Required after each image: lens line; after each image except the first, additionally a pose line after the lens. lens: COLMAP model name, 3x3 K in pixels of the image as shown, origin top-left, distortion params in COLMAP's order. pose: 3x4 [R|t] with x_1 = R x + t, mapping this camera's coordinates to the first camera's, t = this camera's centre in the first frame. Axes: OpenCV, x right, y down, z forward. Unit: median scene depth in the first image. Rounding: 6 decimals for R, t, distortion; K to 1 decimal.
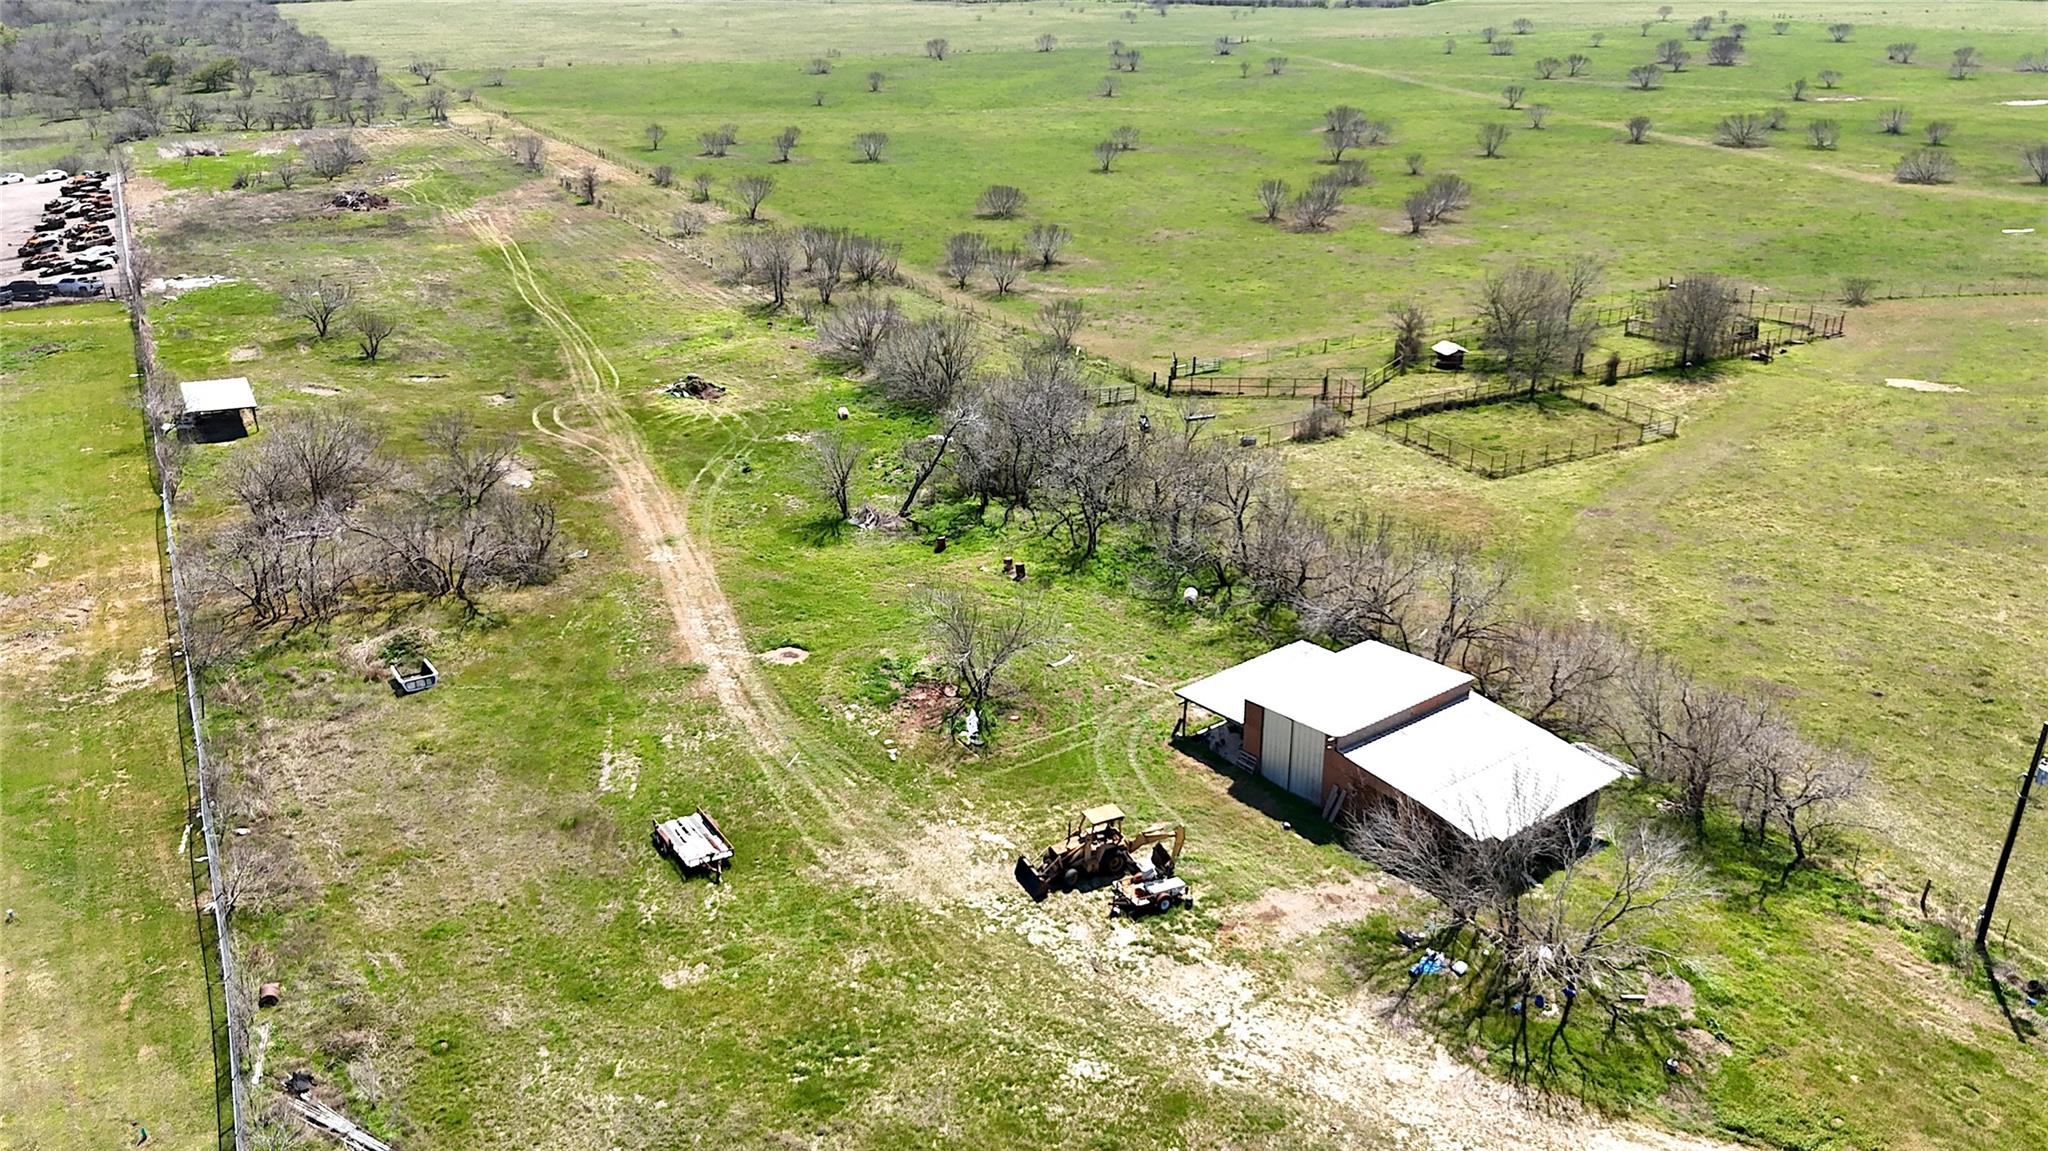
lens RADIAL K [[1511.2, 0, 1024.0], [0, 1511.2, 575.5], [0, 0, 1]] dist [0.060836, -0.056314]
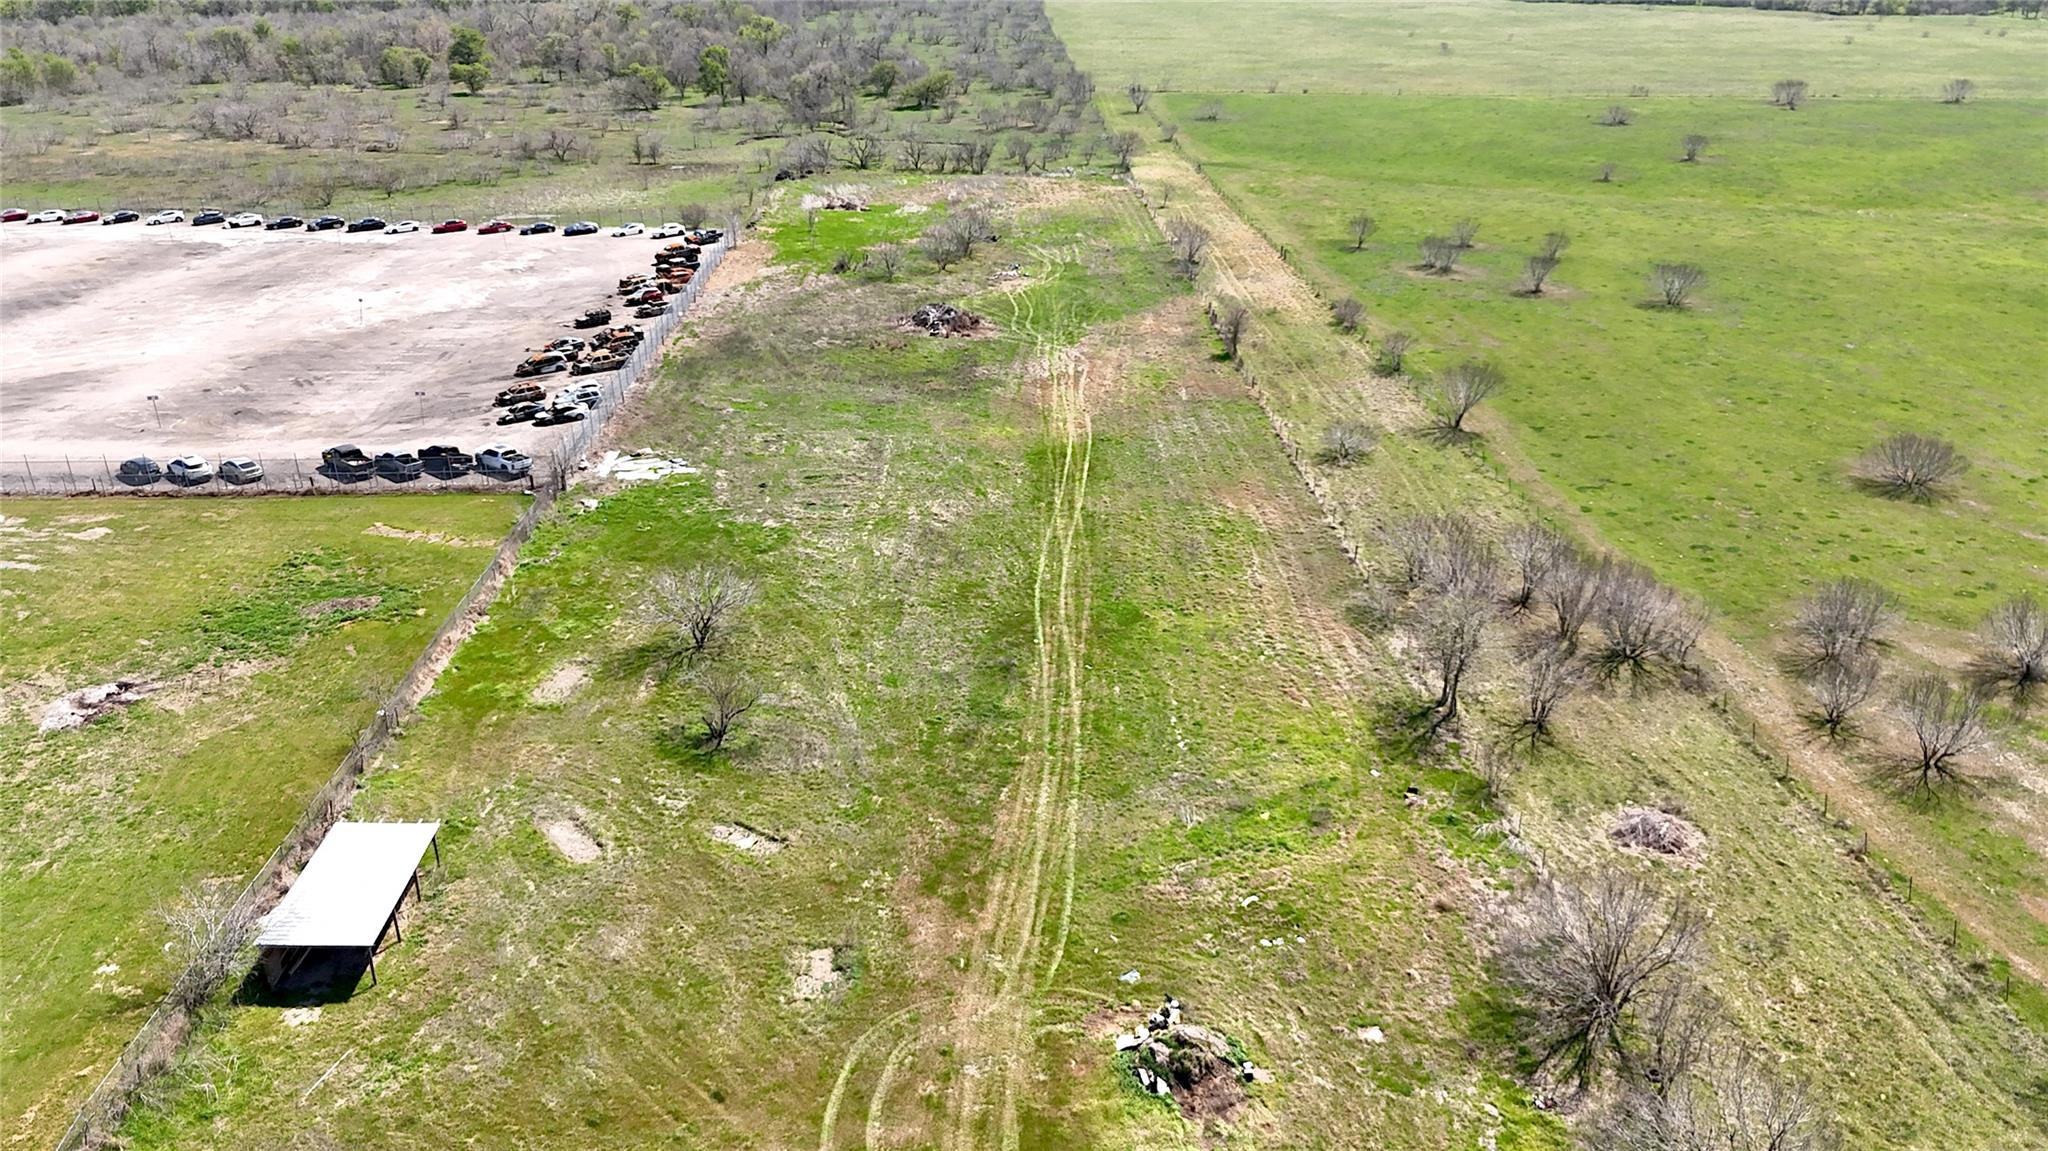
lens RADIAL K [[1511.2, 0, 1024.0], [0, 1511.2, 575.5], [0, 0, 1]] dist [0.060836, -0.056314]
pose [[0.887254, 0.194820, -0.418121, -0.039675], [-0.189224, 0.980378, 0.055265, -0.113532], [0.420683, 0.030084, 0.906709, 0.226221]]
